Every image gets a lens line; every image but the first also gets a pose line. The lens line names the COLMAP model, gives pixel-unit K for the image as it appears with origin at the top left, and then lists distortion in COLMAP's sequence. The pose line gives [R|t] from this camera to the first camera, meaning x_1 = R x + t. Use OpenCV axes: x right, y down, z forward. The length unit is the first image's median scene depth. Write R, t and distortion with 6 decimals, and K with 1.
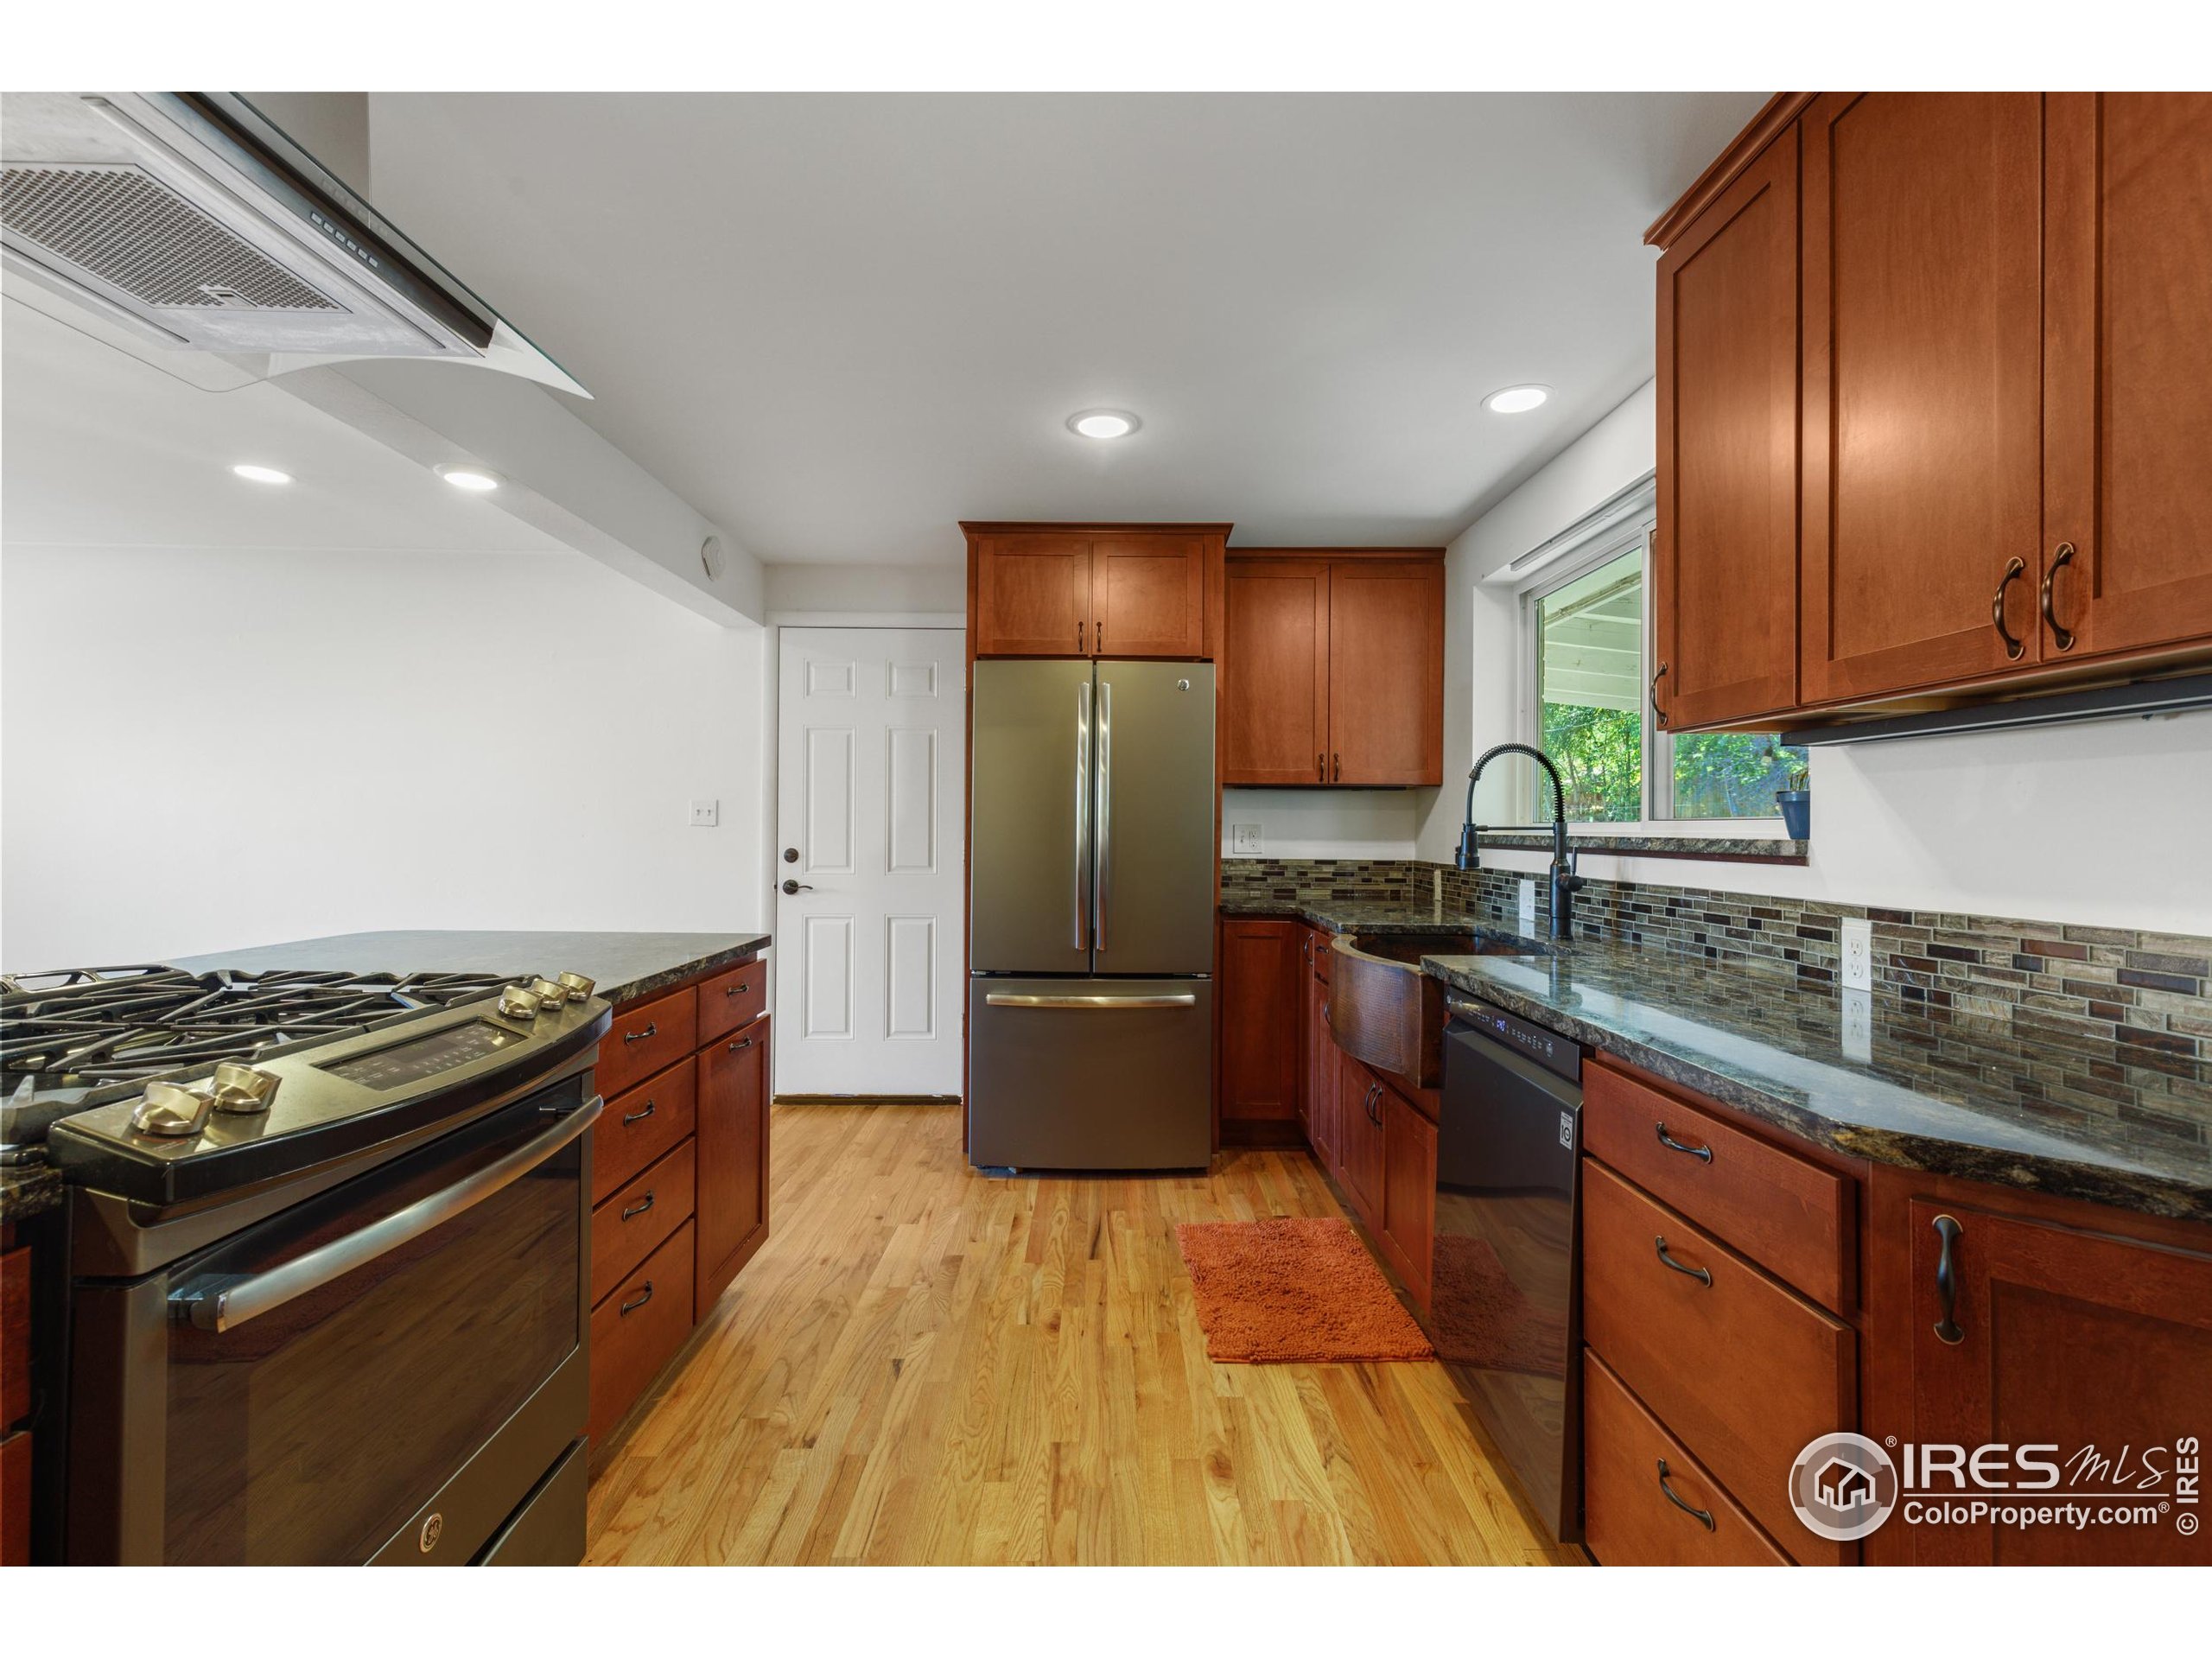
lens RADIAL K [[959.5, 0, 1105.9], [0, 959.5, 845.8], [0, 0, 1]] dist [0.002869, -0.000020]
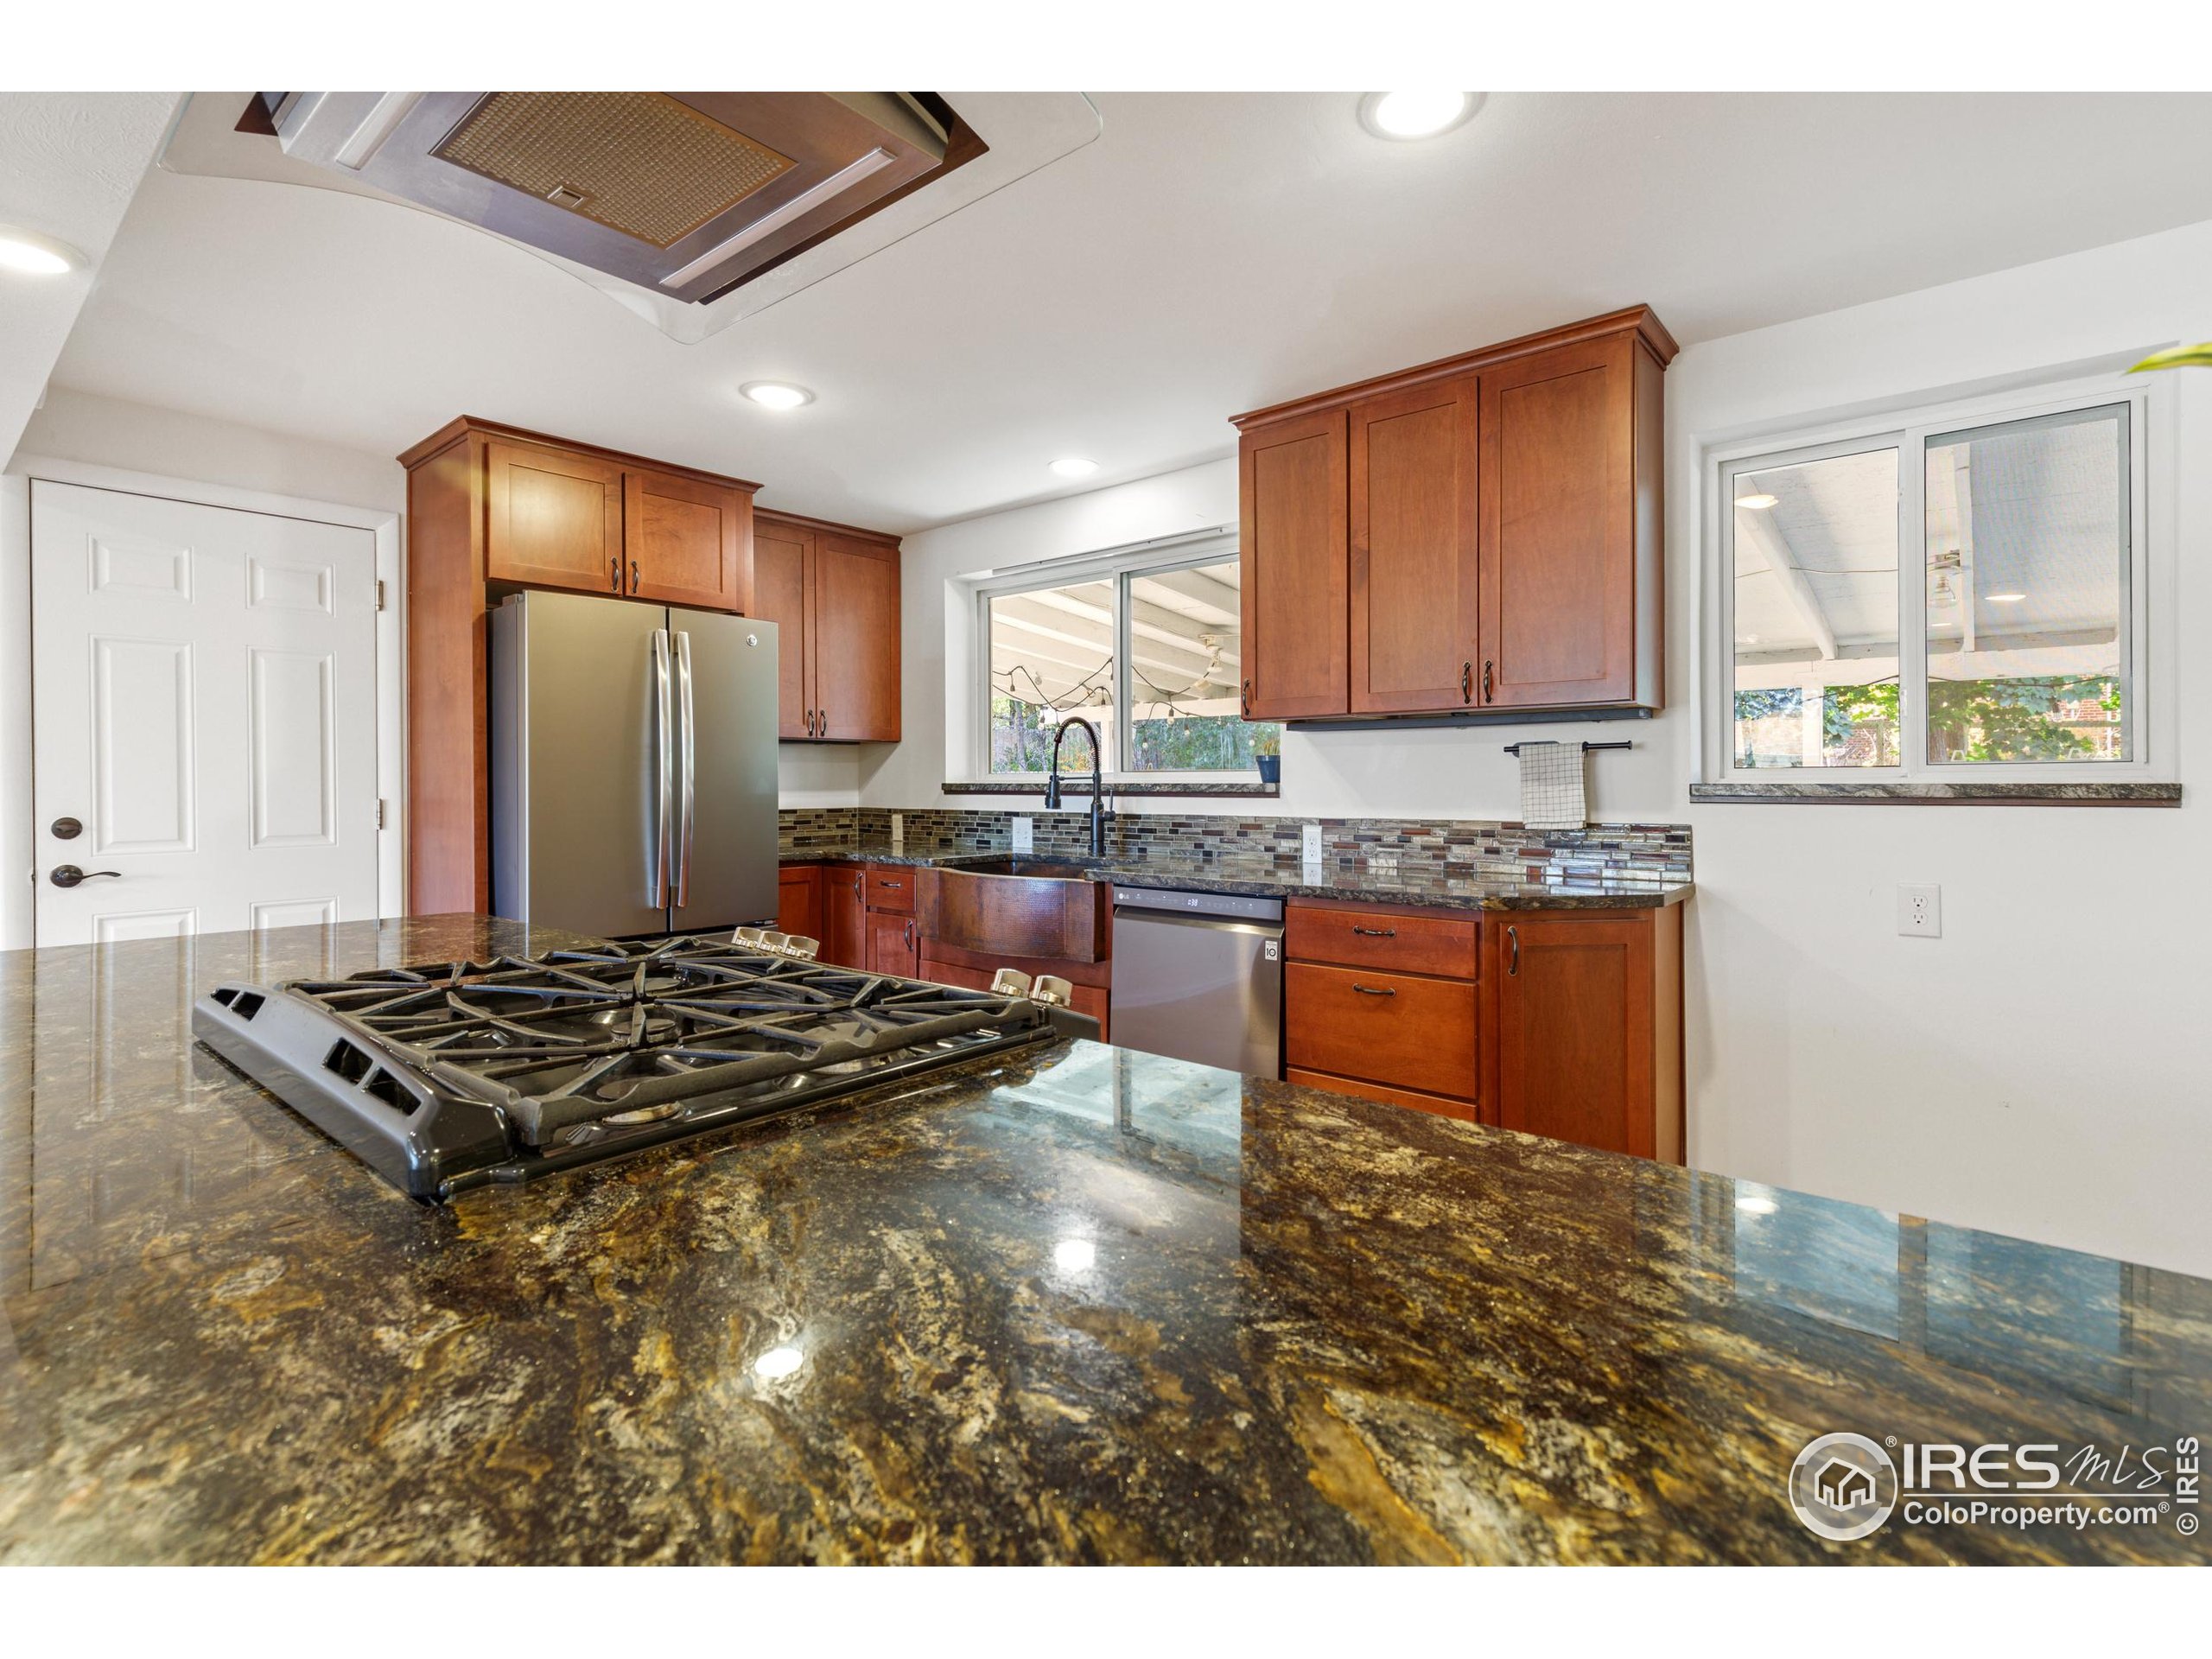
lens RADIAL K [[988.3, 0, 1113.9], [0, 988.3, 827.7], [0, 0, 1]] dist [0.008841, 0.000086]
pose [[0.668483, -0.046098, 0.742298, -0.708030], [0.022123, 0.998868, 0.042109, -0.006757], [-0.743399, -0.011727, 0.668746, 0.006368]]
